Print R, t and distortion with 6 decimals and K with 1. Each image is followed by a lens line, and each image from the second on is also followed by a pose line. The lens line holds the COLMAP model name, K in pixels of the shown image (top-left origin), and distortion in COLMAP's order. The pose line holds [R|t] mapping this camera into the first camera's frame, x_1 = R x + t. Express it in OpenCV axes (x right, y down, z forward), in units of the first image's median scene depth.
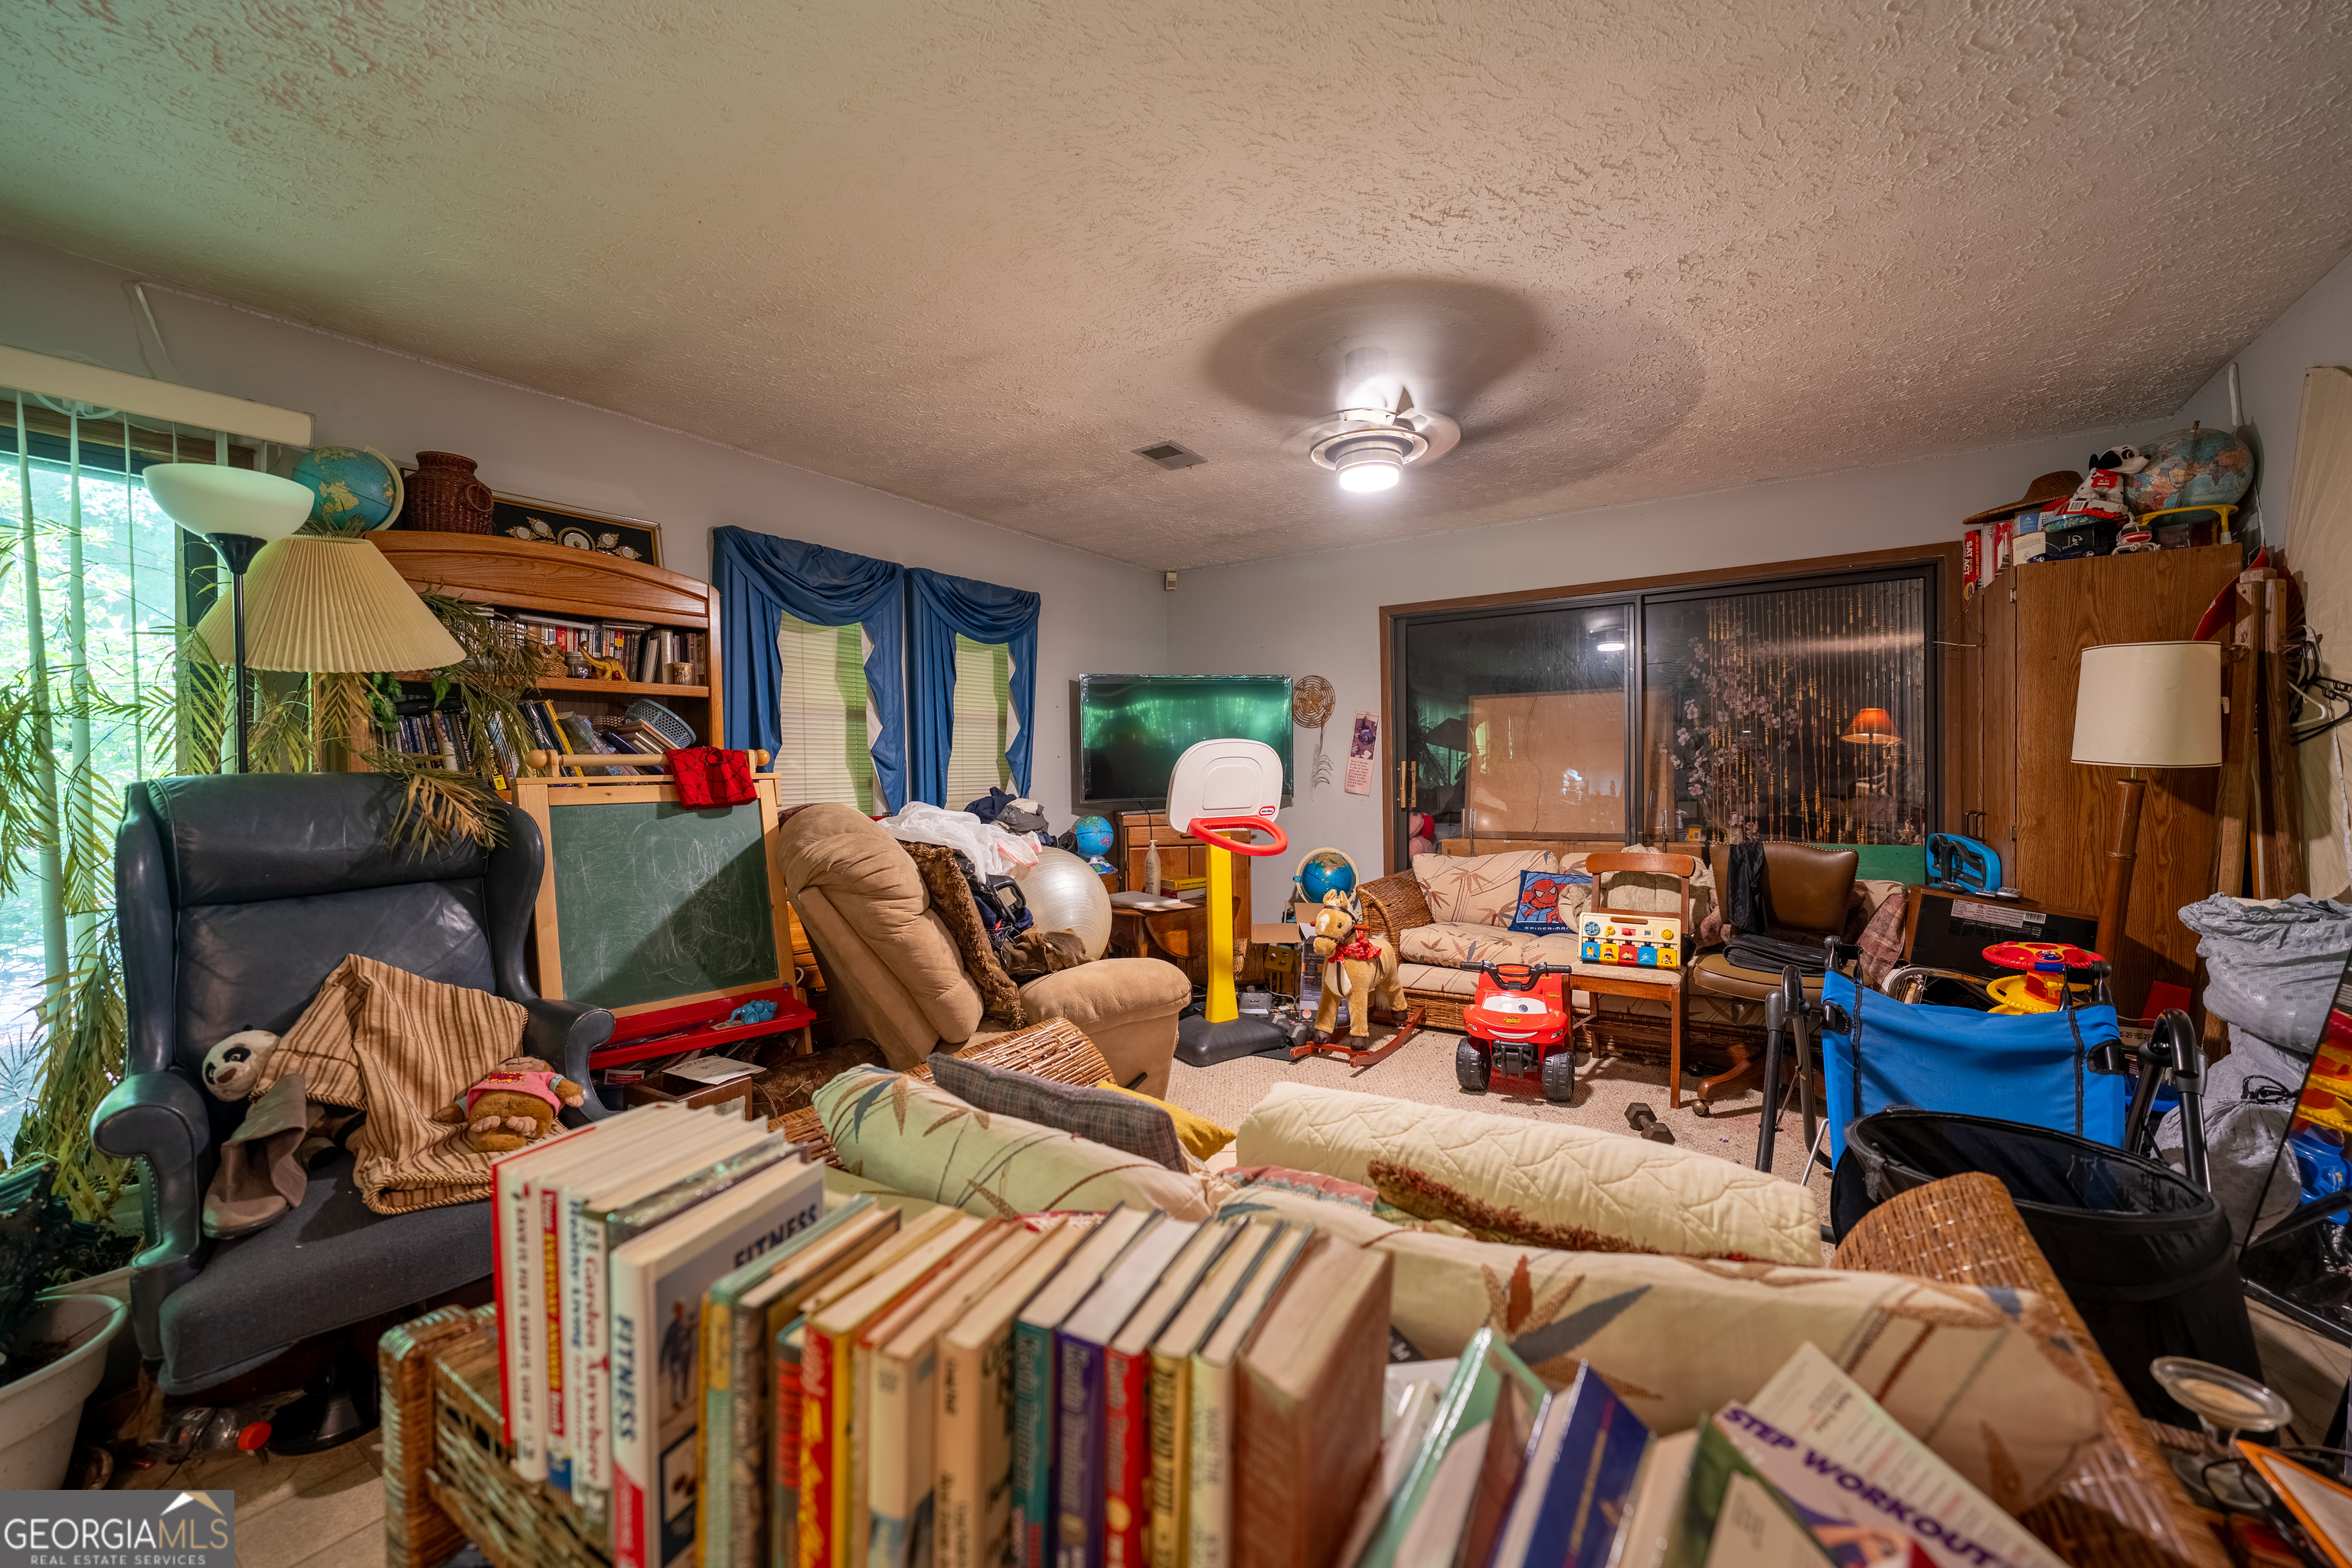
lens RADIAL K [[918.6, 0, 1170.3], [0, 918.6, 781.3], [0, 0, 1]] dist [-0.021769, 0.006527]
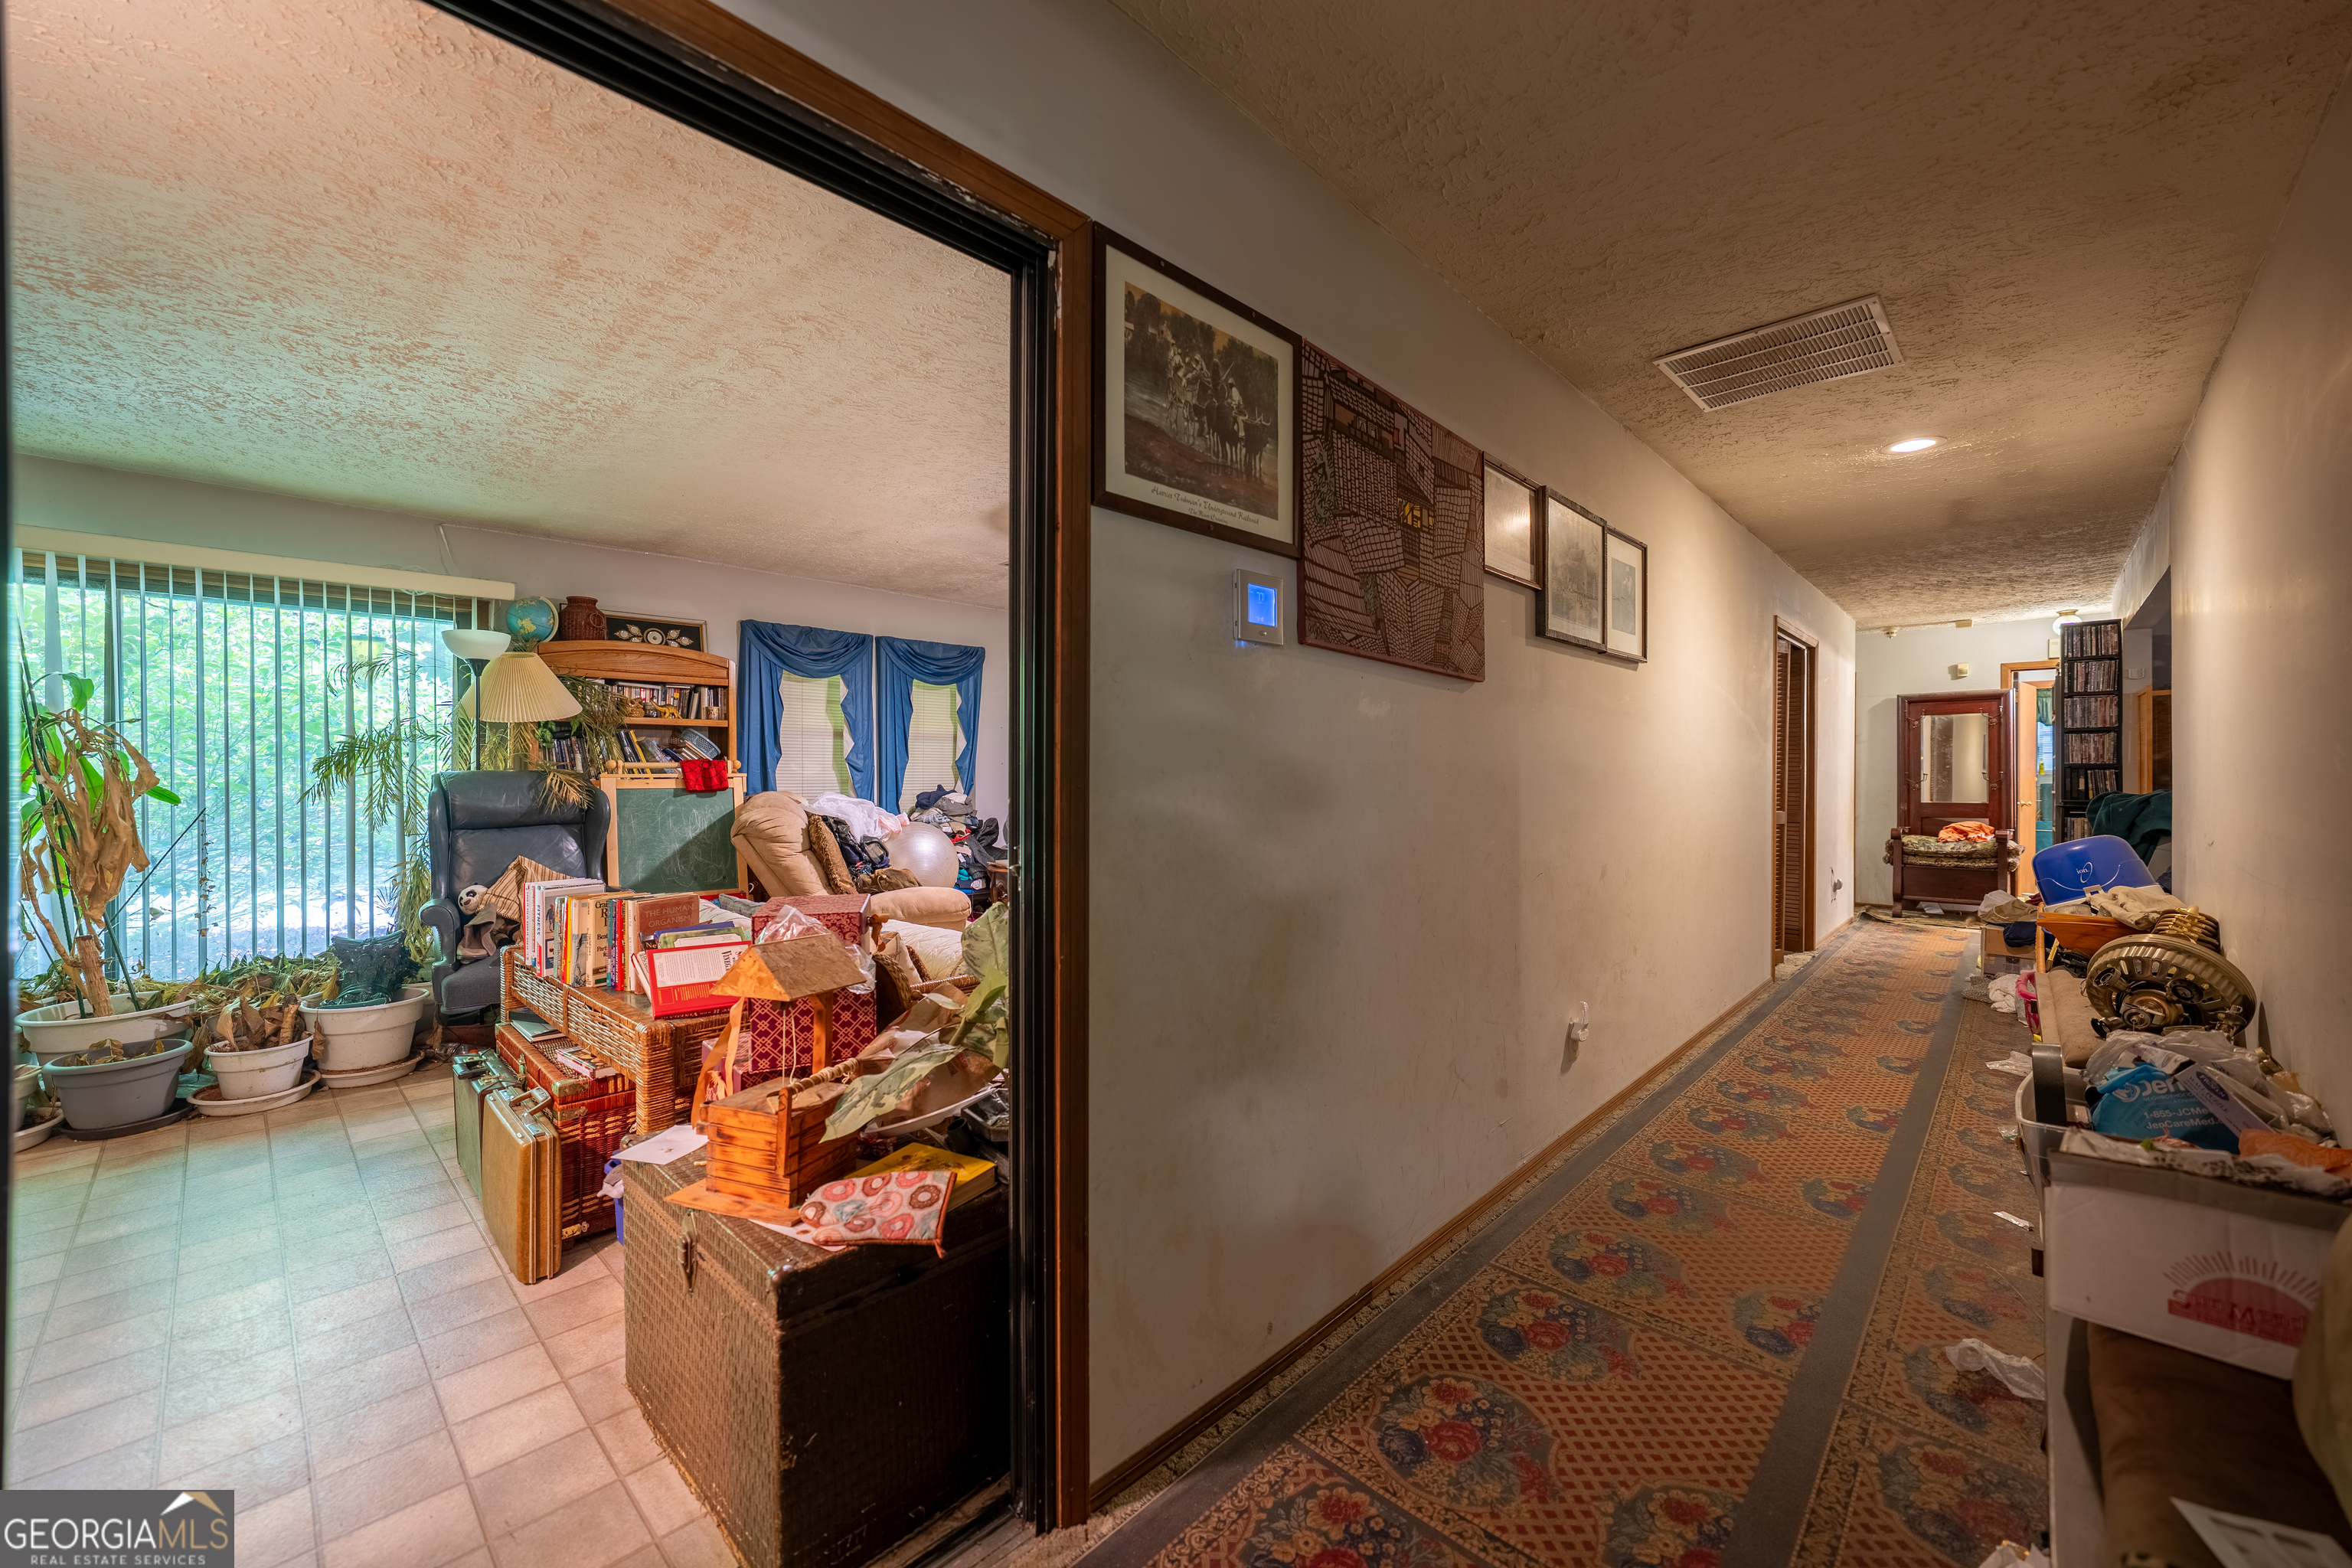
lens RADIAL K [[918.6, 0, 1168.5], [0, 918.6, 779.1], [0, 0, 1]] dist [-0.021769, 0.006527]
pose [[0.986169, 0.017475, -0.164816, 0.725109], [-0.018155, 0.999832, -0.002620, -0.009481], [0.164743, 0.005576, 0.986321, -0.657186]]
